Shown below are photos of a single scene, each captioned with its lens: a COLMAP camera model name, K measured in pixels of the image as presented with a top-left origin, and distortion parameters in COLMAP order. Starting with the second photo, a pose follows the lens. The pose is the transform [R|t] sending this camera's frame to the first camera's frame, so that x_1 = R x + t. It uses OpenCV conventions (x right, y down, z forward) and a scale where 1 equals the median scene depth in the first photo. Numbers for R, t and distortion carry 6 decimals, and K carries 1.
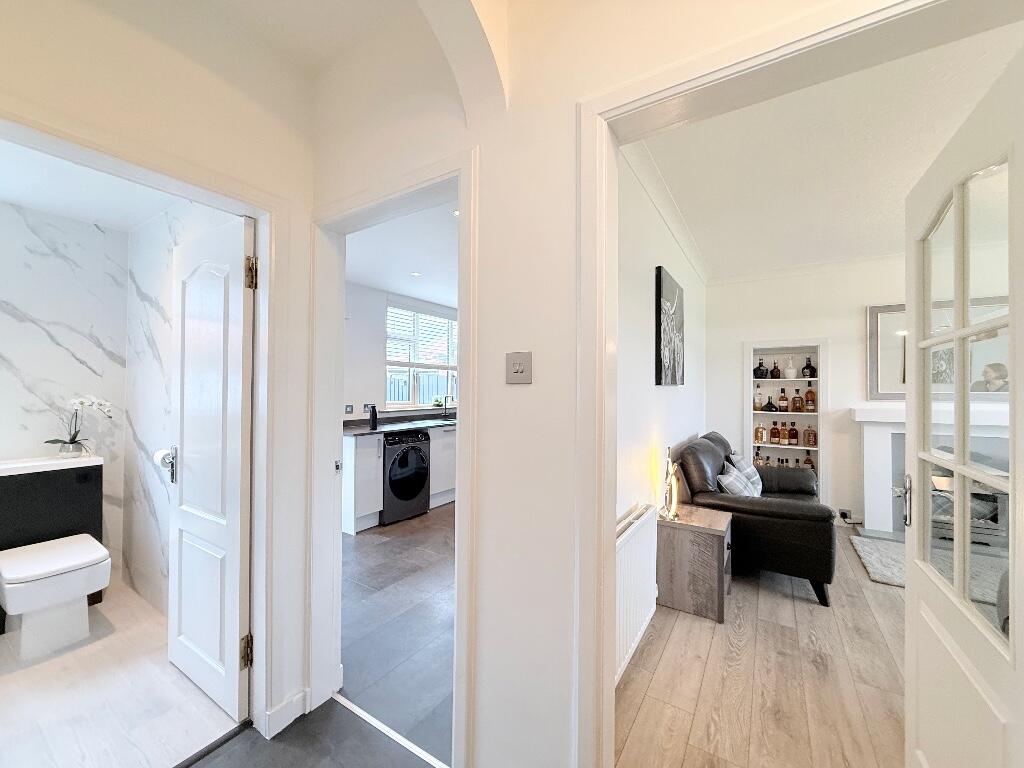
lens RADIAL K [[404.6, 0, 513.3], [0, 404.6, 388.6], [0, 0, 1]] dist [-0.001617, 0.000570]
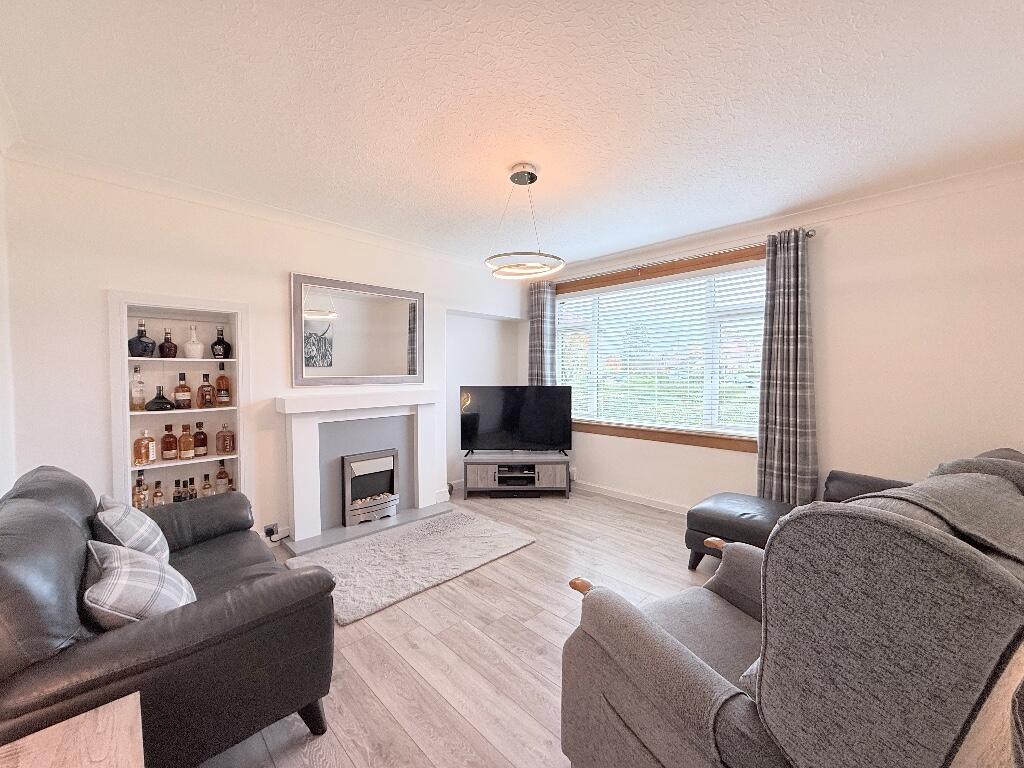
lens RADIAL K [[404.6, 0, 515.7], [0, 404.6, 379.5], [0, 0, 1]] dist [-0.001617, 0.000570]
pose [[0.214741, -0.027763, 0.976276, 0.148207], [0.000645, 0.999600, 0.028284, -0.008425], [-0.976671, -0.005444, 0.214672, 0.341427]]
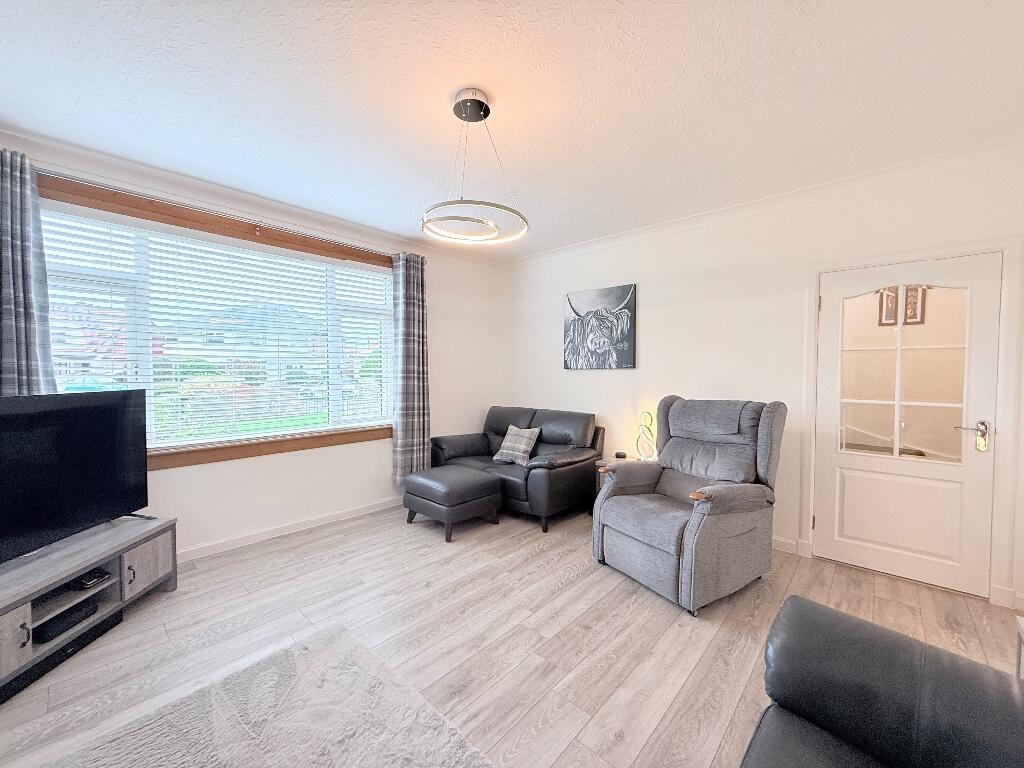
lens RADIAL K [[404.6, 0, 503.8], [0, 404.6, 382.3], [0, 0, 1]] dist [-0.001617, 0.000570]
pose [[-0.981072, -0.022932, 0.192279, 0.648083], [-0.017171, 0.999354, 0.031571, 0.001491], [-0.192879, 0.027672, -0.980832, 0.953710]]
